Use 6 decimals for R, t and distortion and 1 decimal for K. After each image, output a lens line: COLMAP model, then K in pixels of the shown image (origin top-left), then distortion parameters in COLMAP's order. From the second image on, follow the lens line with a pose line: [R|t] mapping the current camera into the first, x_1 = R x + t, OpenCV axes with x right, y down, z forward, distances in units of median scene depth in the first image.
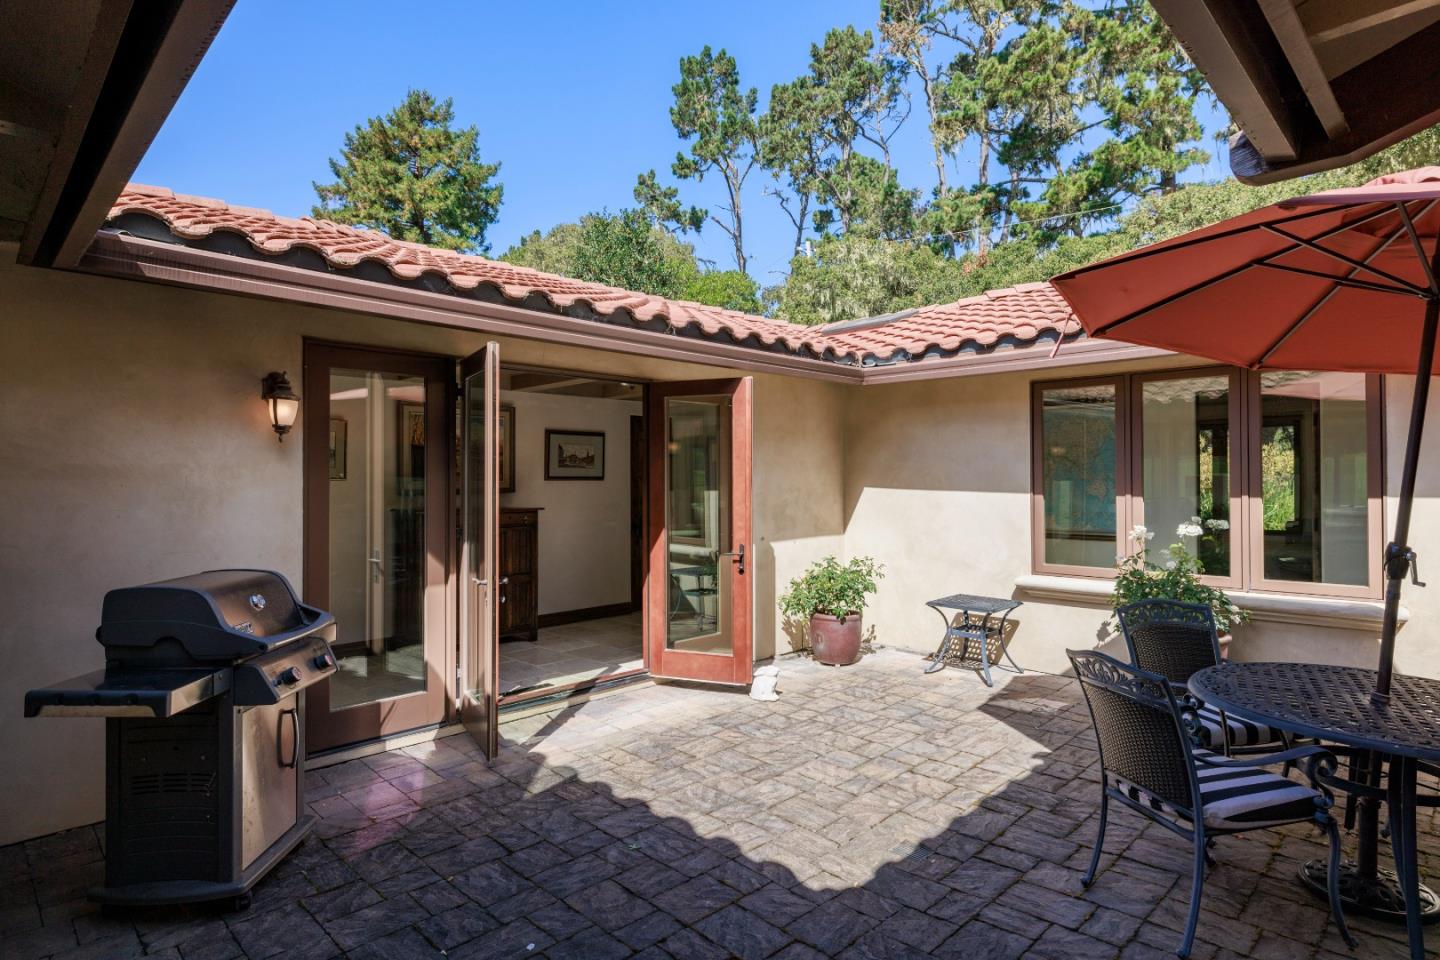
lens RADIAL K [[775.5, 0, 719.8], [0, 775.5, 484.2], [0, 0, 1]] dist [-0.003121, 0.000172]
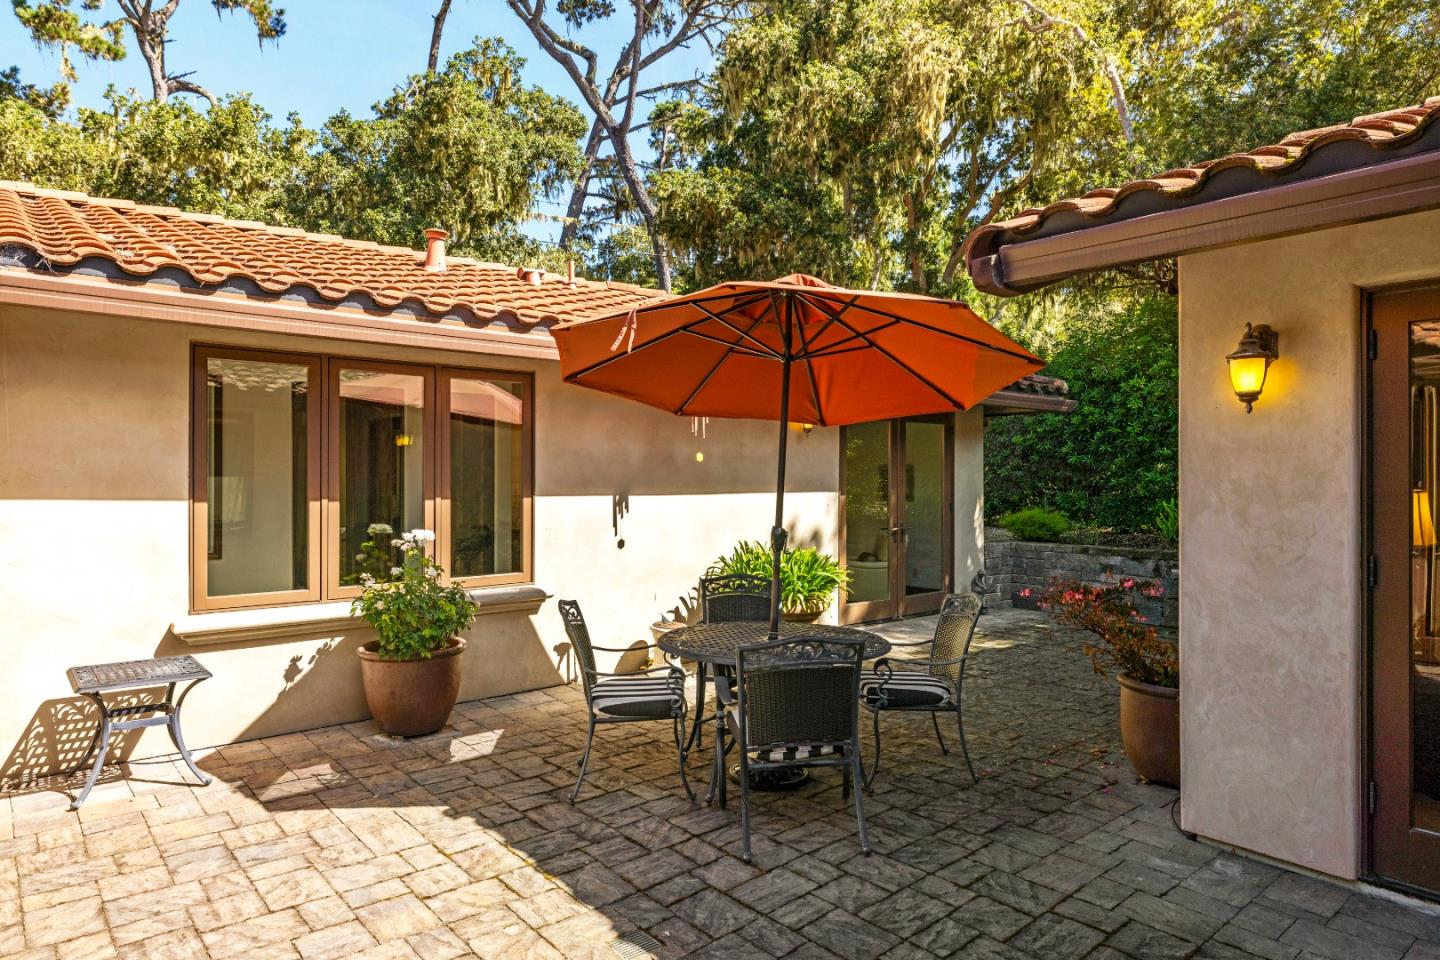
lens RADIAL K [[869.4, 0, 711.3], [0, 869.4, 476.5], [0, 0, 1]] dist [0.000375, -0.000285]
pose [[0.069658, 0.010076, 0.997520, -0.514186], [0.001136, 0.999948, -0.010180, -0.001695], [-0.997570, 0.001842, 0.069643, 0.677037]]
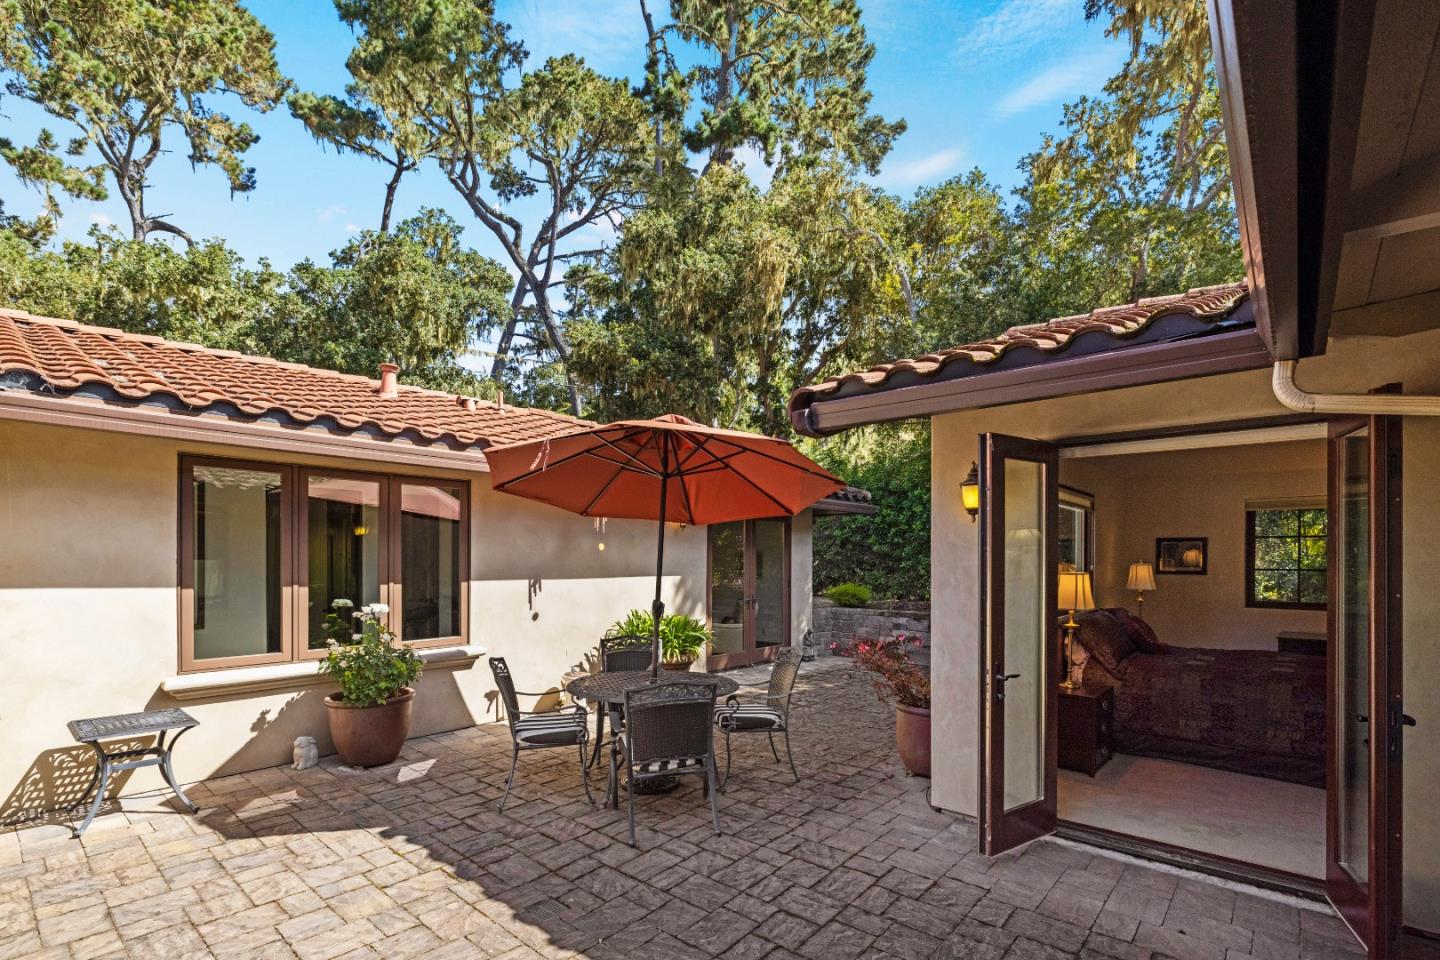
lens RADIAL K [[669.5, 0, 714.7], [0, 669.5, 562.6], [0, 0, 1]] dist [-0.007954, 0.000493]
pose [[-0.079291, 0.002750, 0.996848, -0.561643], [0.000774, 0.999996, -0.002697, -0.010259], [-0.996851, 0.000558, -0.079293, 0.662746]]
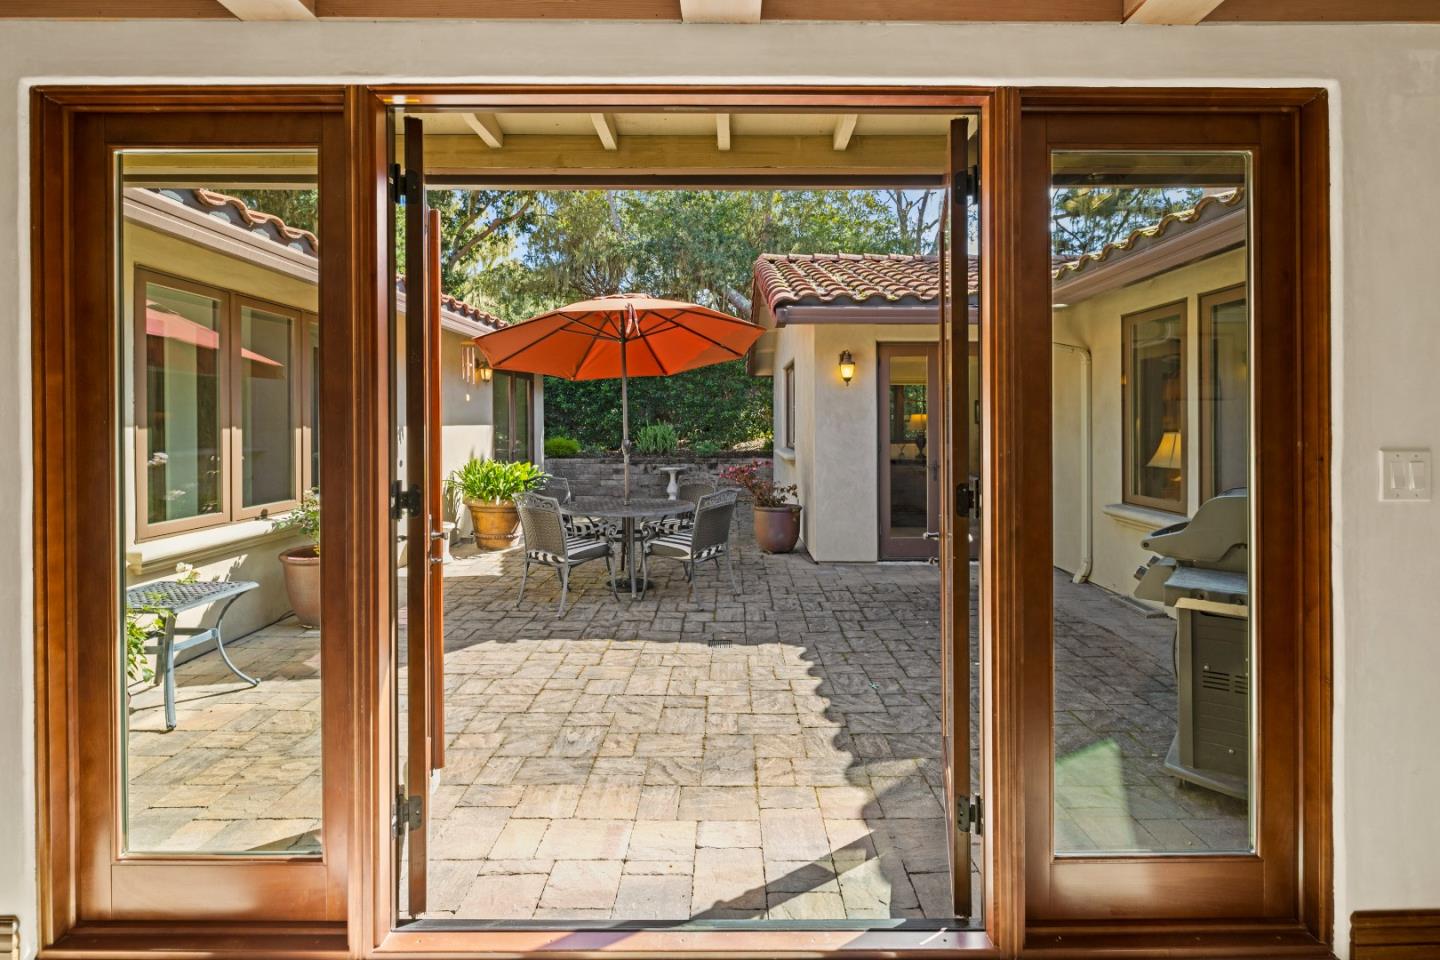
lens RADIAL K [[660.1, 0, 736.5], [0, 660.1, 417.7], [0, 0, 1]] dist [-0.002219, -0.000014]
pose [[-0.715182, 0.014599, 0.698786, -0.567288], [0.008597, 0.999890, -0.012091, 0.023328], [-0.698886, -0.002640, -0.715229, 1.522882]]
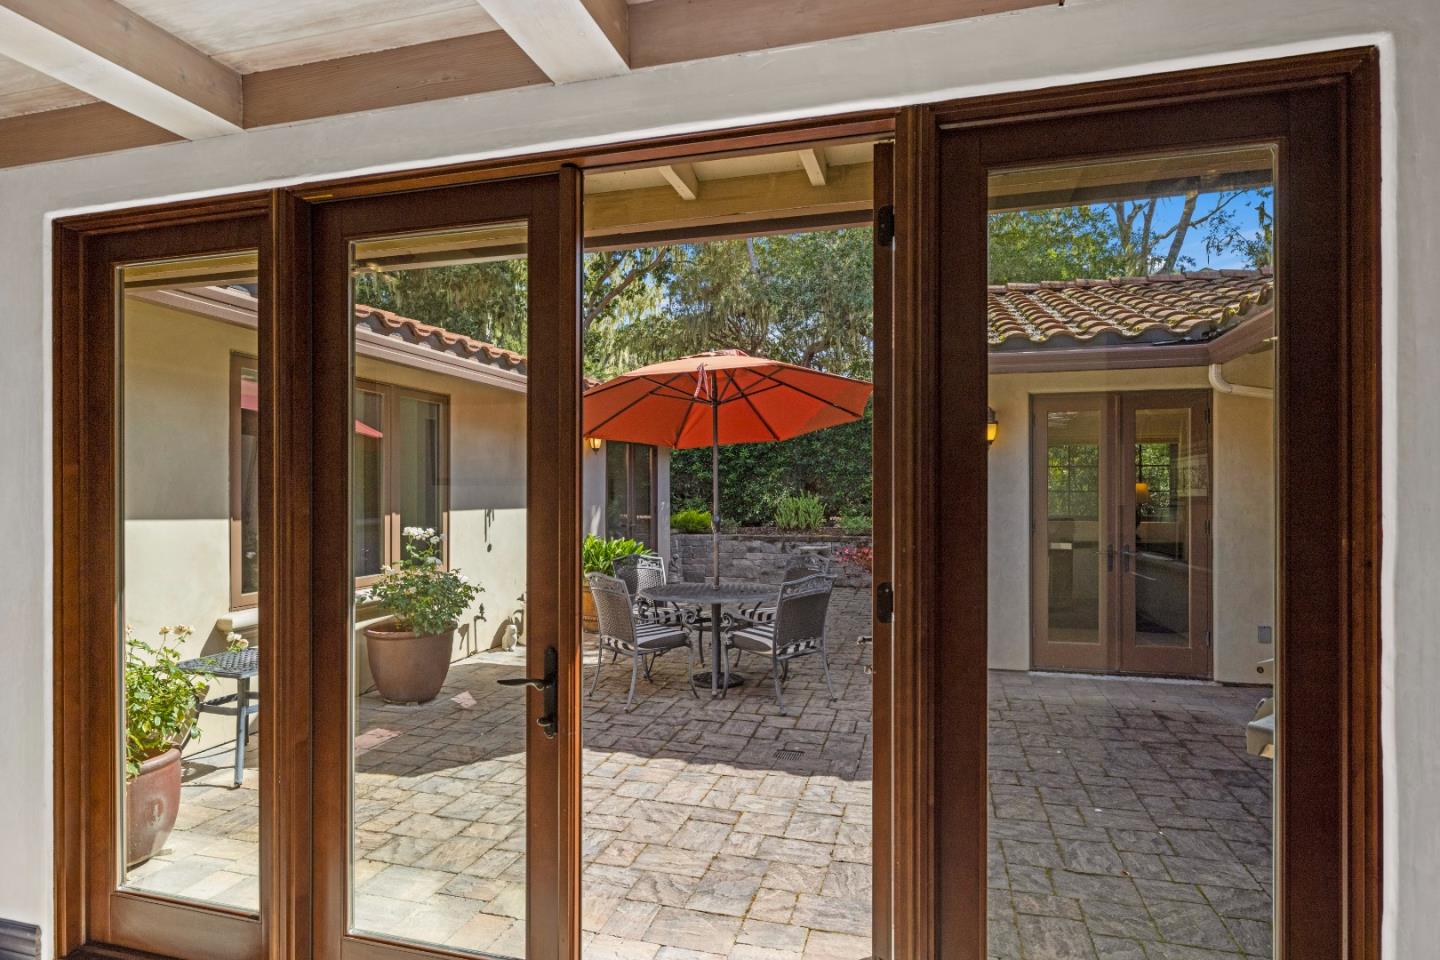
lens RADIAL K [[775.5, 0, 719.8], [0, 775.5, 484.2], [0, 0, 1]] dist [-0.003121, 0.000172]
pose [[-0.498469, 0.018210, 0.866716, -0.691095], [0.008398, 0.999834, -0.016177, 0.015048], [-0.866867, -0.000785, -0.498539, 1.402452]]
